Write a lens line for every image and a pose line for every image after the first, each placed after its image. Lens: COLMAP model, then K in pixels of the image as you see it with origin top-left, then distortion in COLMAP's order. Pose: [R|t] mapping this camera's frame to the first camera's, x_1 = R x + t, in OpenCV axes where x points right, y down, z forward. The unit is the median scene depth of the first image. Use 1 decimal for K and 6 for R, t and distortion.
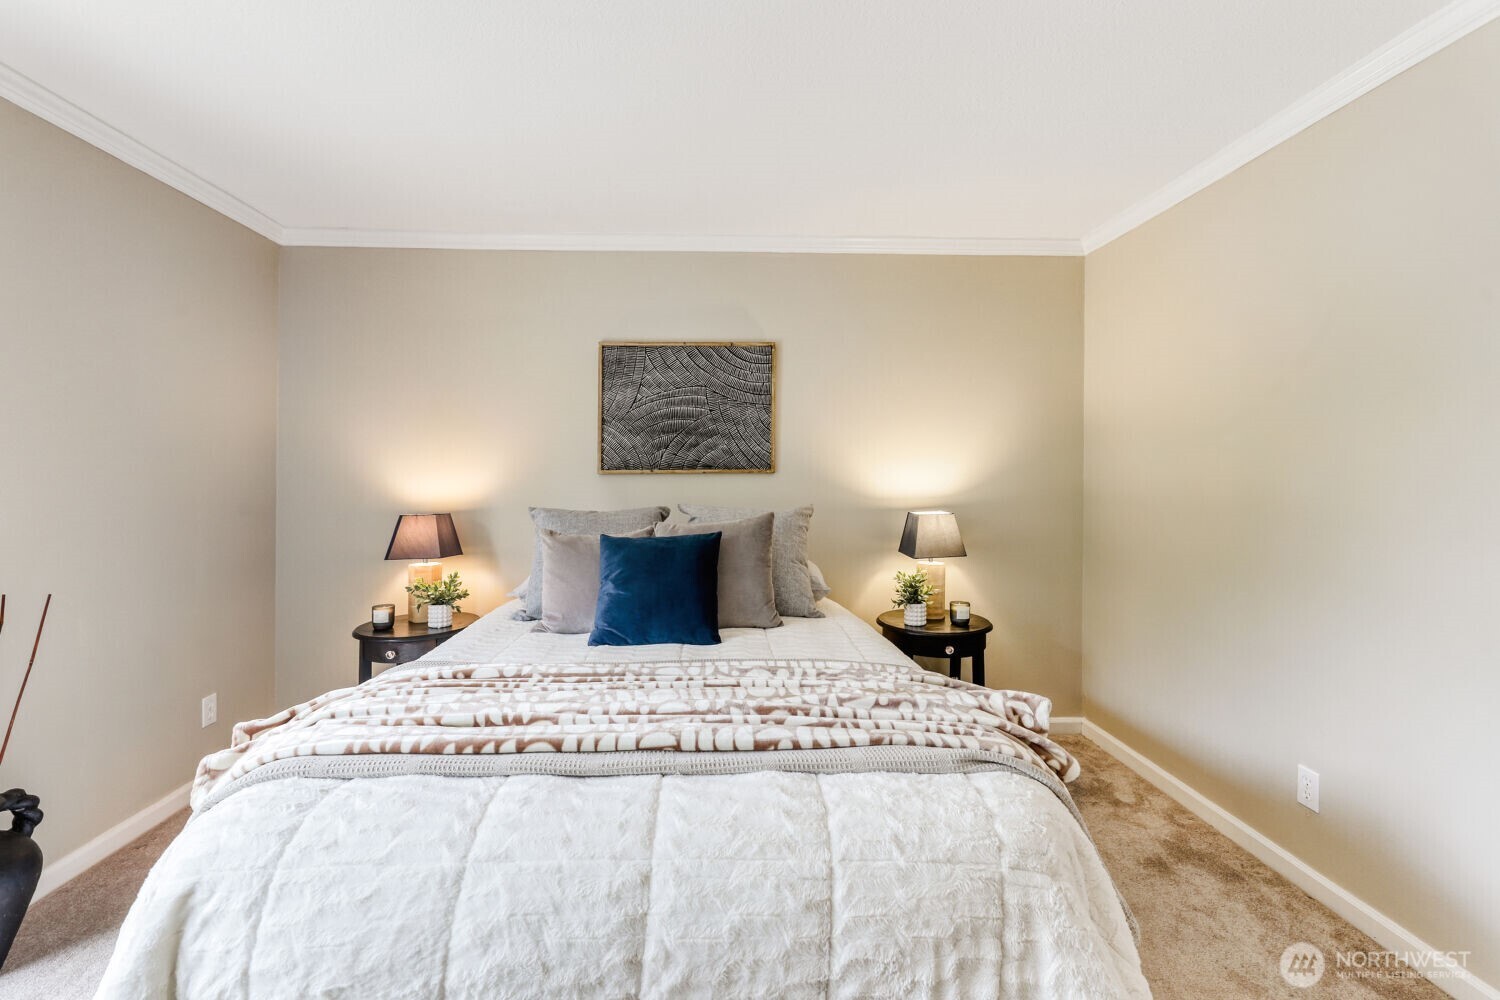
lens RADIAL K [[648.7, 0, 731.9], [0, 648.7, 470.5], [0, 0, 1]] dist [-0.002980, -0.000592]
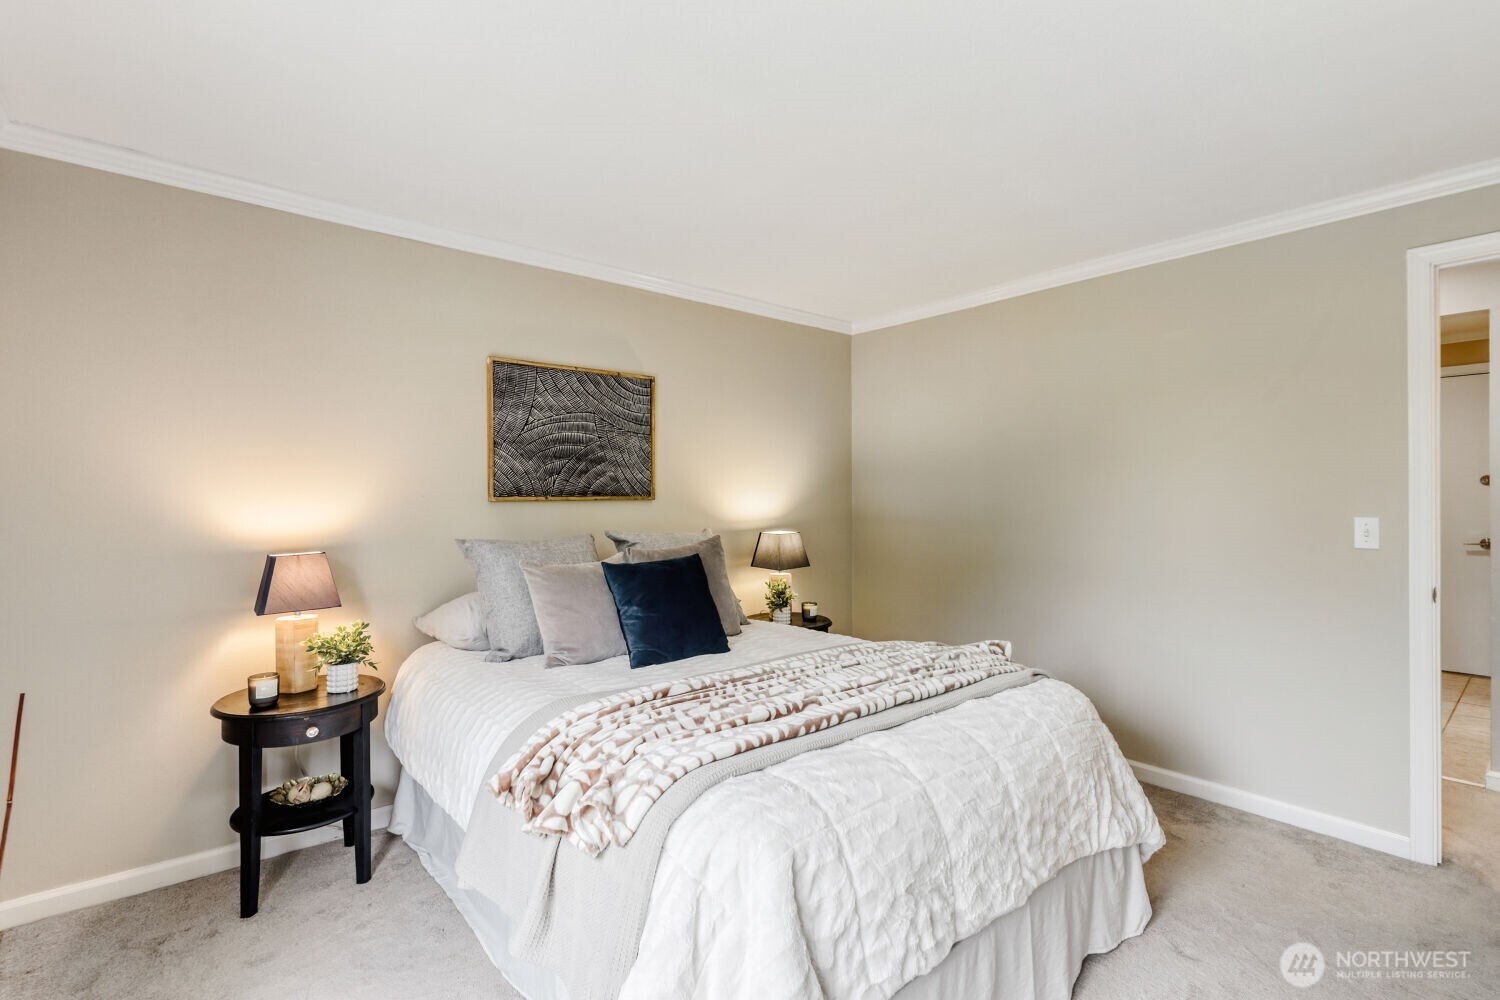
lens RADIAL K [[698.2, 0, 717.5], [0, 698.2, 497.4], [0, 0, 1]] dist [-0.000169, -0.000235]
pose [[0.804052, -0.000226, 0.594559, -0.532571], [-0.001665, 0.999995, 0.002632, -0.003045], [-0.594557, -0.003106, 0.804048, 0.020849]]
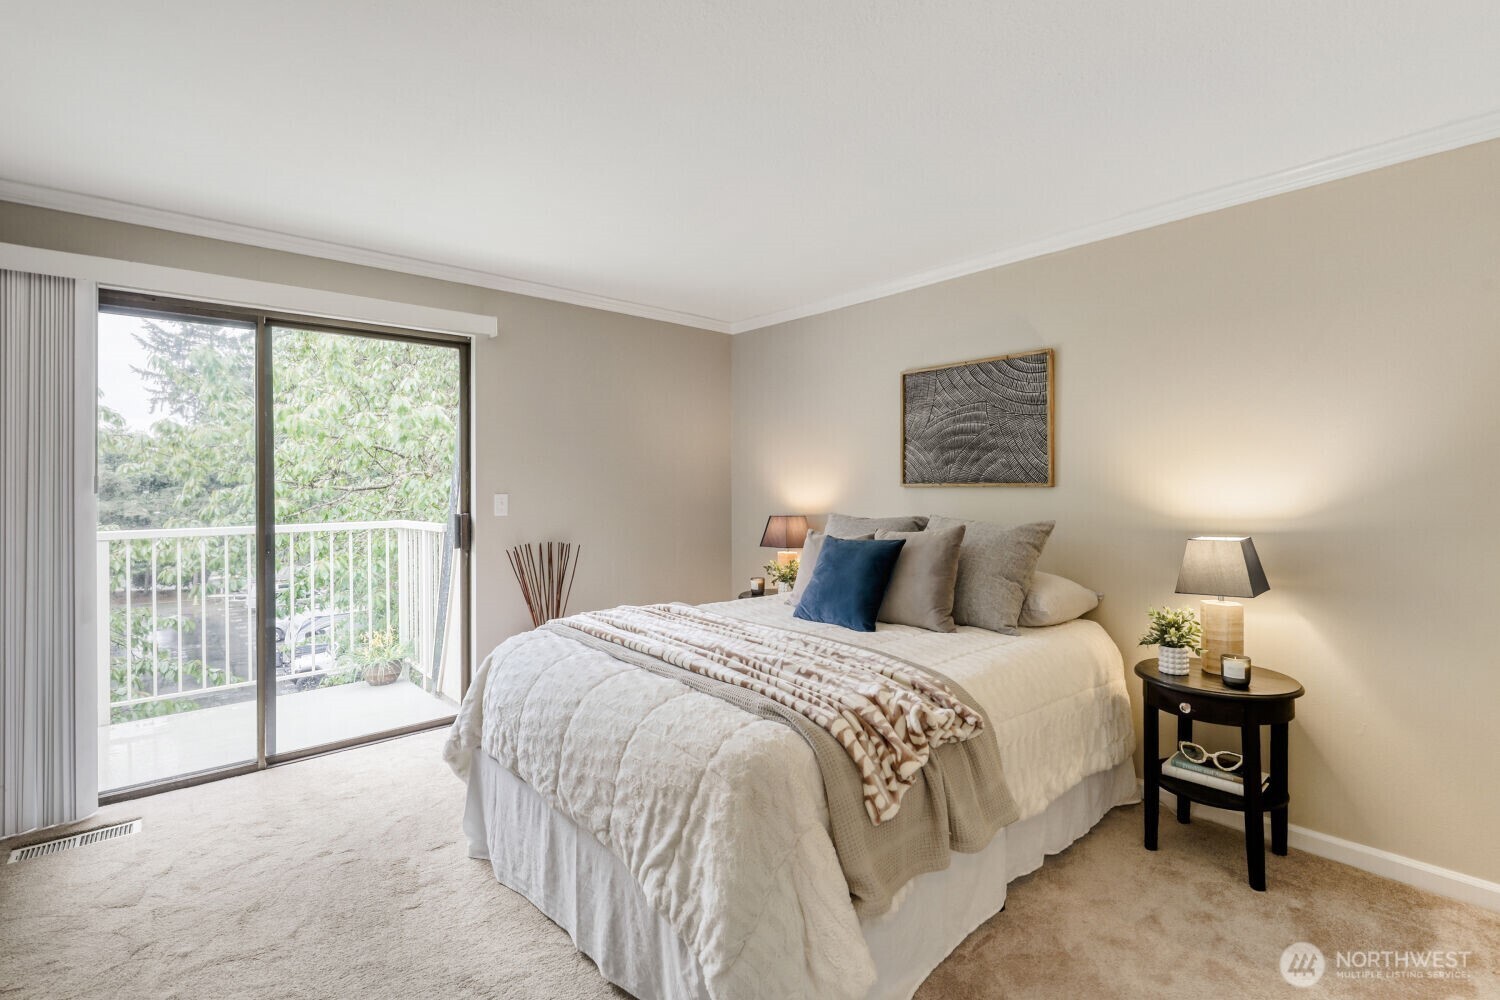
lens RADIAL K [[676.2, 0, 757.1], [0, 676.2, 475.3], [0, 0, 1]] dist [-0.000022, -0.000010]
pose [[0.630789, -0.010275, -0.775886, 0.561088], [0.003203, 0.999938, -0.010638, -0.003509], [0.775948, 0.004225, 0.630783, 0.049539]]
